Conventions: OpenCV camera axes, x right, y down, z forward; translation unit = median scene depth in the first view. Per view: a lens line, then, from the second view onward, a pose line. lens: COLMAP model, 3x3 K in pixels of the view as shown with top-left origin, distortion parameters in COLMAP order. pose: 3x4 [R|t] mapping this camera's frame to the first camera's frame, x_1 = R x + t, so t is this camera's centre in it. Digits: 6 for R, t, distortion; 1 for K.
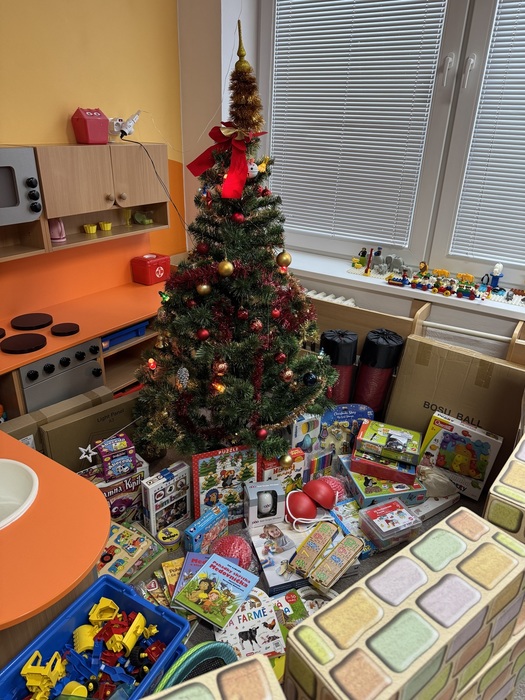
lens RADIAL K [[487.4, 0, 262.5], [0, 487.4, 350.0], [0, 0, 1]] dist [0.002376, -0.005388]
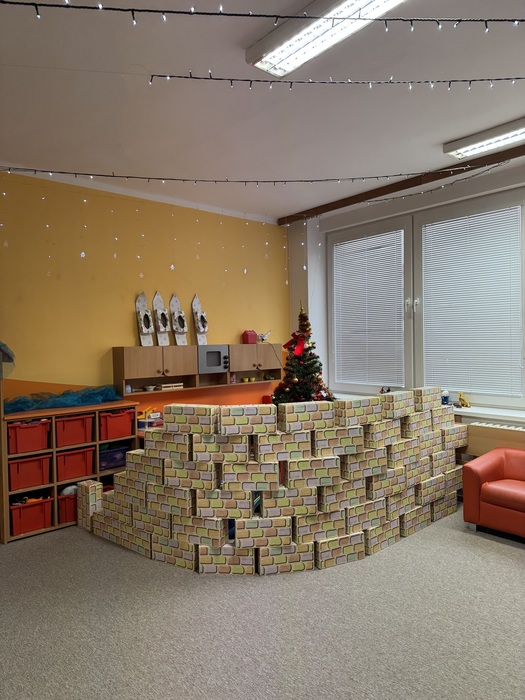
lens RADIAL K [[487.4, 0, 262.5], [0, 487.4, 350.0], [0, 0, 1]] dist [0.002376, -0.005388]
pose [[0.961787, -0.048846, -0.269407, 0.379861], [-0.067358, 0.911506, -0.405733, 0.613877], [0.265385, 0.408375, 0.873384, -1.137360]]
